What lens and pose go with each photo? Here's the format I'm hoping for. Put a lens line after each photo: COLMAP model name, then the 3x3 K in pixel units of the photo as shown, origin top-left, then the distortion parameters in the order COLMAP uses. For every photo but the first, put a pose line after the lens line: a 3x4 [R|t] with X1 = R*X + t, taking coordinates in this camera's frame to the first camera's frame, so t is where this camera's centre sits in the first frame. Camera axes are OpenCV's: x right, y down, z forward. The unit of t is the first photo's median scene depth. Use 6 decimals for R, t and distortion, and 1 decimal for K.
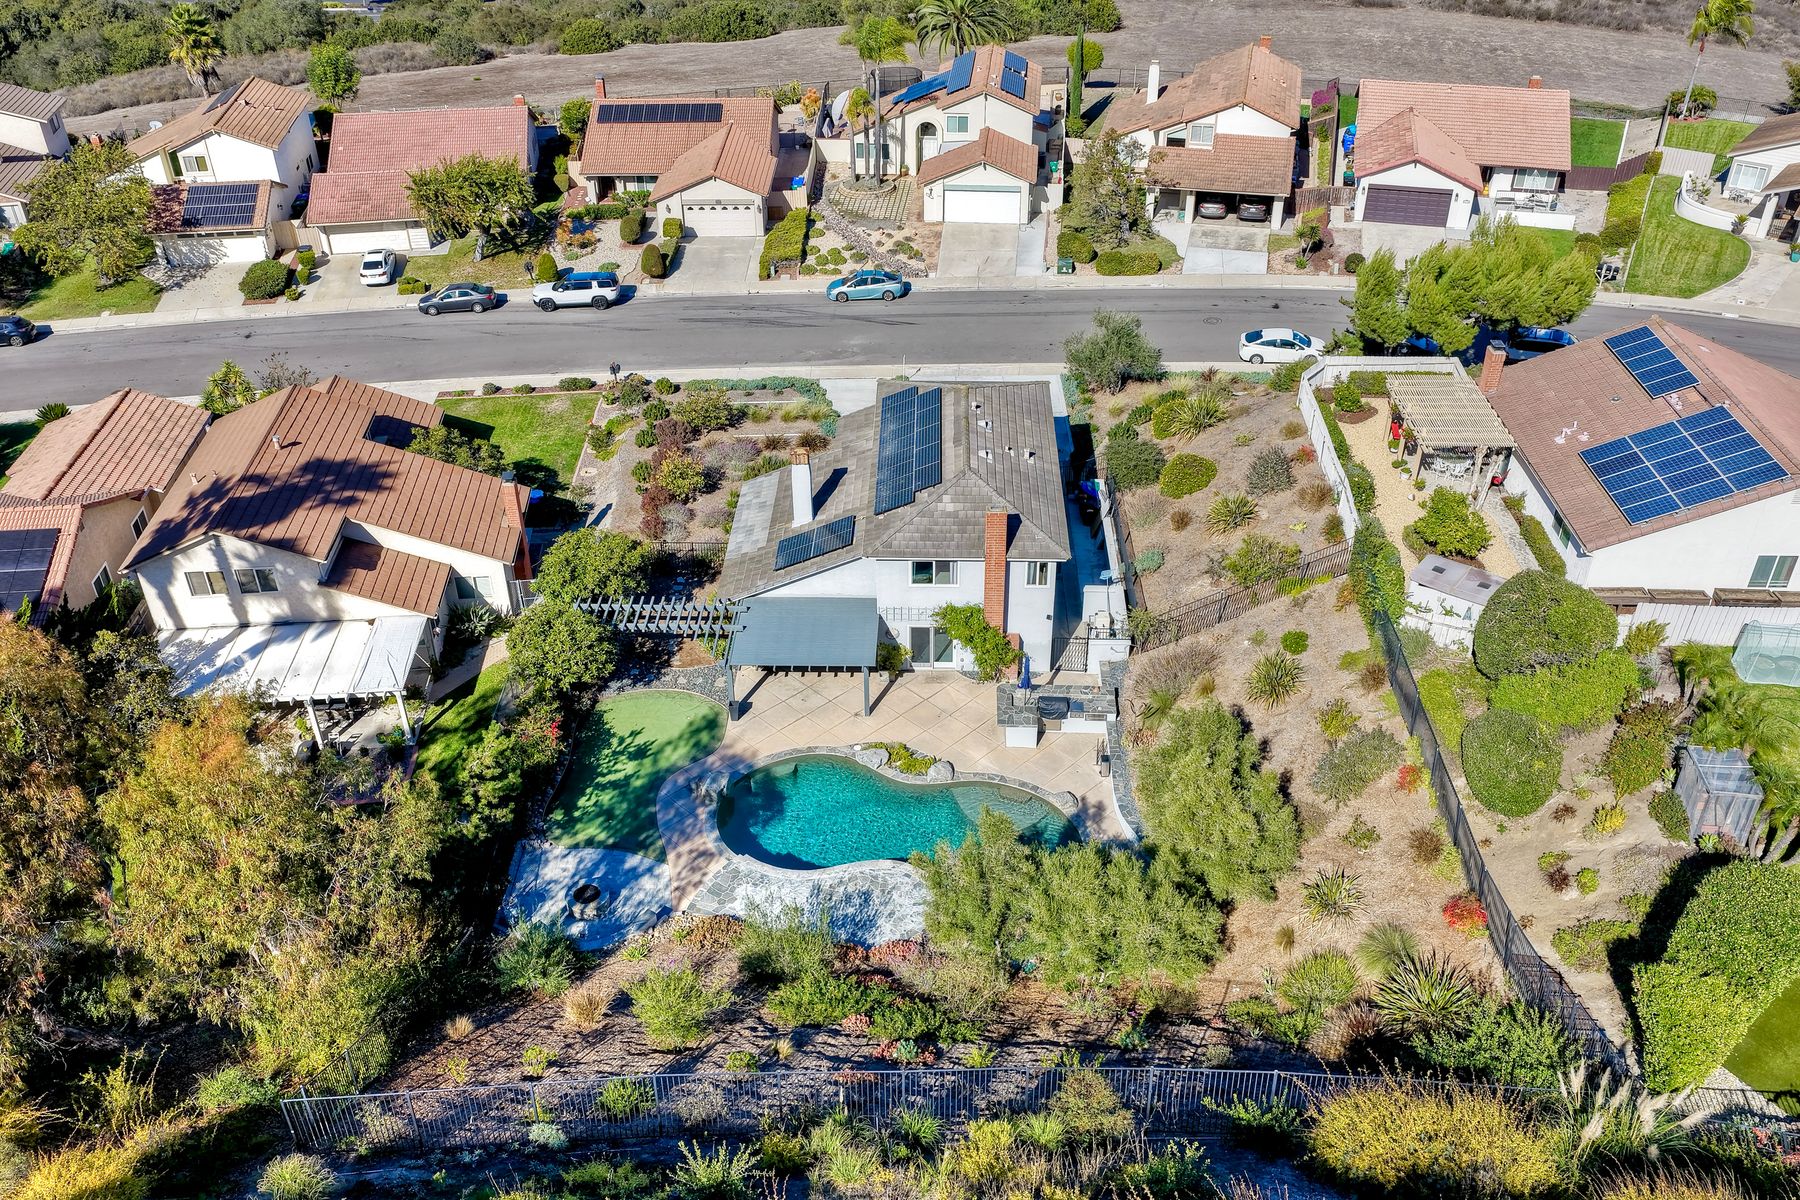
lens RADIAL K [[1507.3, 0, 902.7], [0, 1507.3, 598.3], [0, 0, 1]] dist [-0.011635, 0.032004]
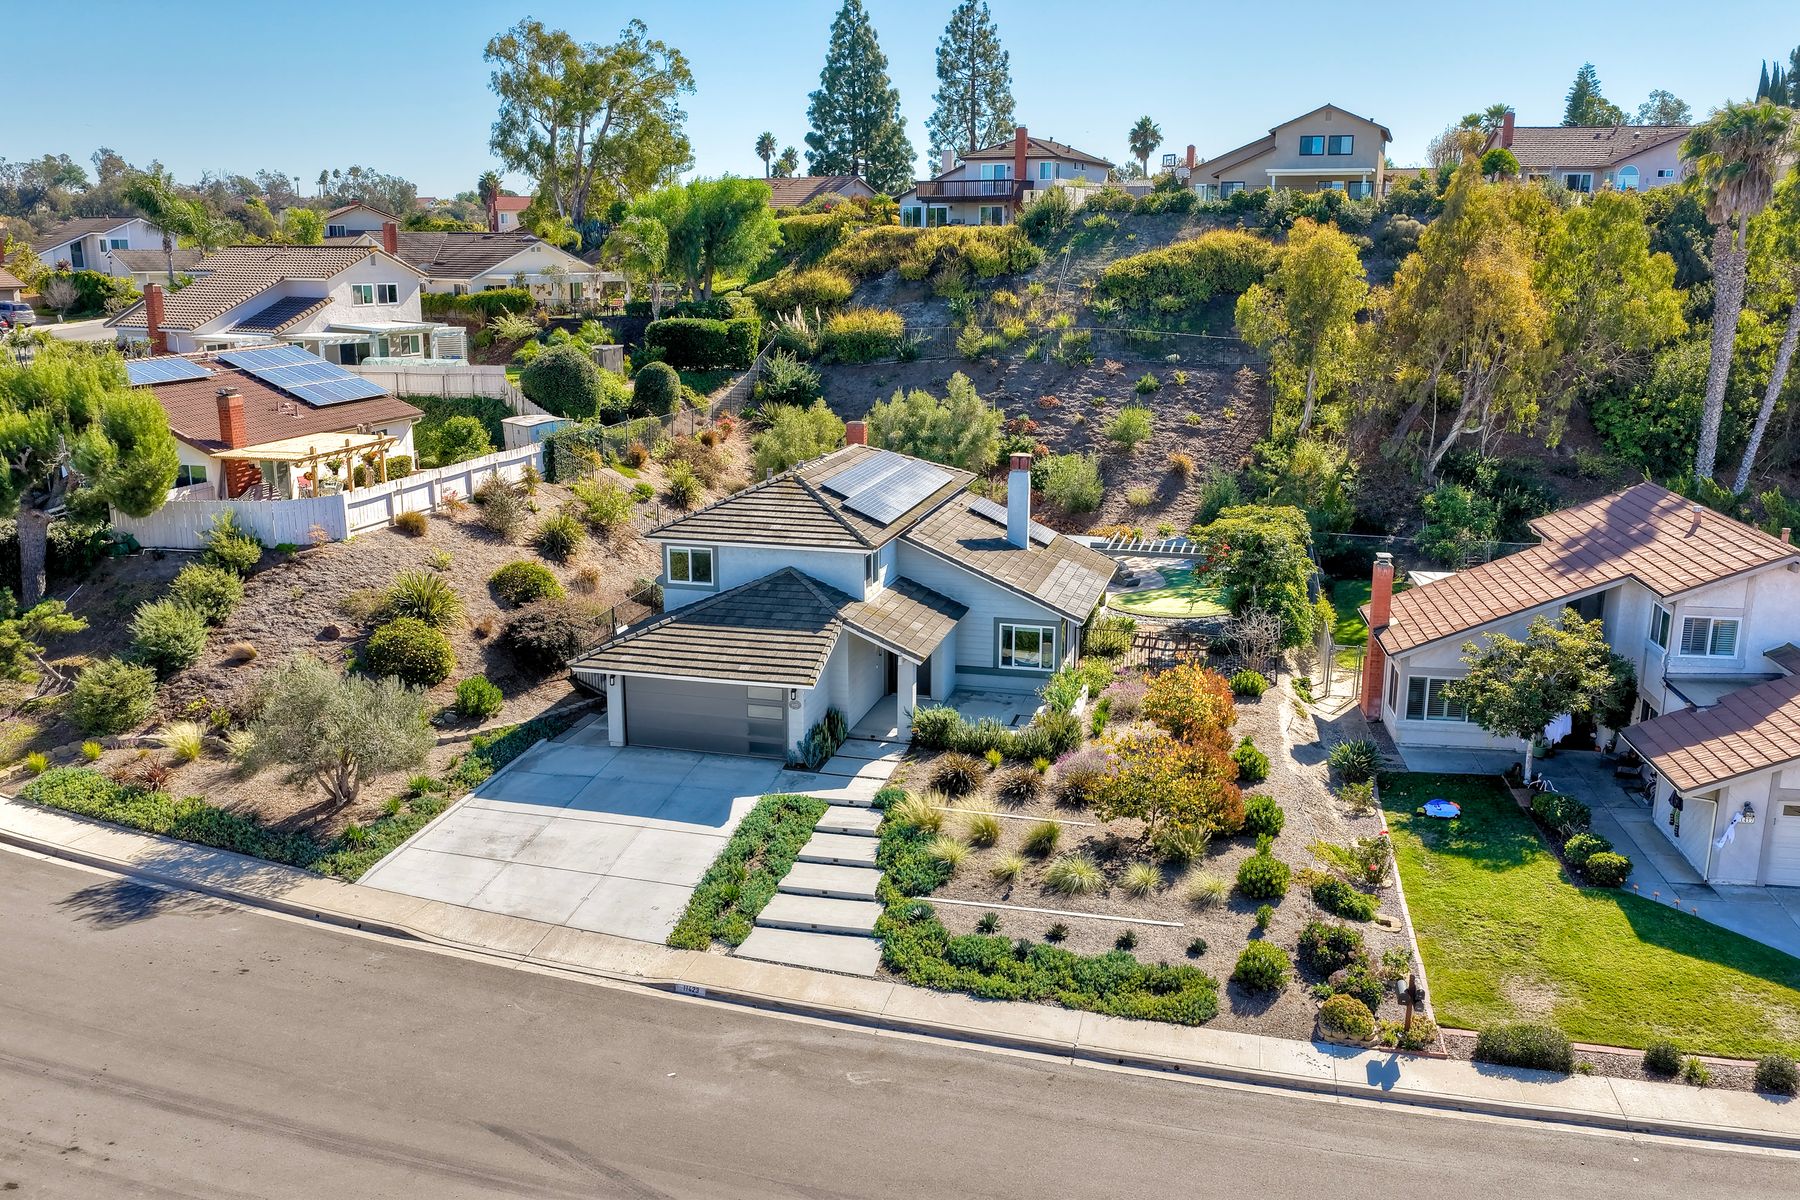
lens RADIAL K [[1507.3, 0, 902.8], [0, 1507.3, 586.4], [0, 0, 1]] dist [-0.011635, 0.032004]
pose [[-0.972794, -0.046724, 0.226911, -0.220924], [0.132605, 0.690838, 0.710746, -0.743867], [-0.189967, 0.721499, -0.665847, 1.781494]]
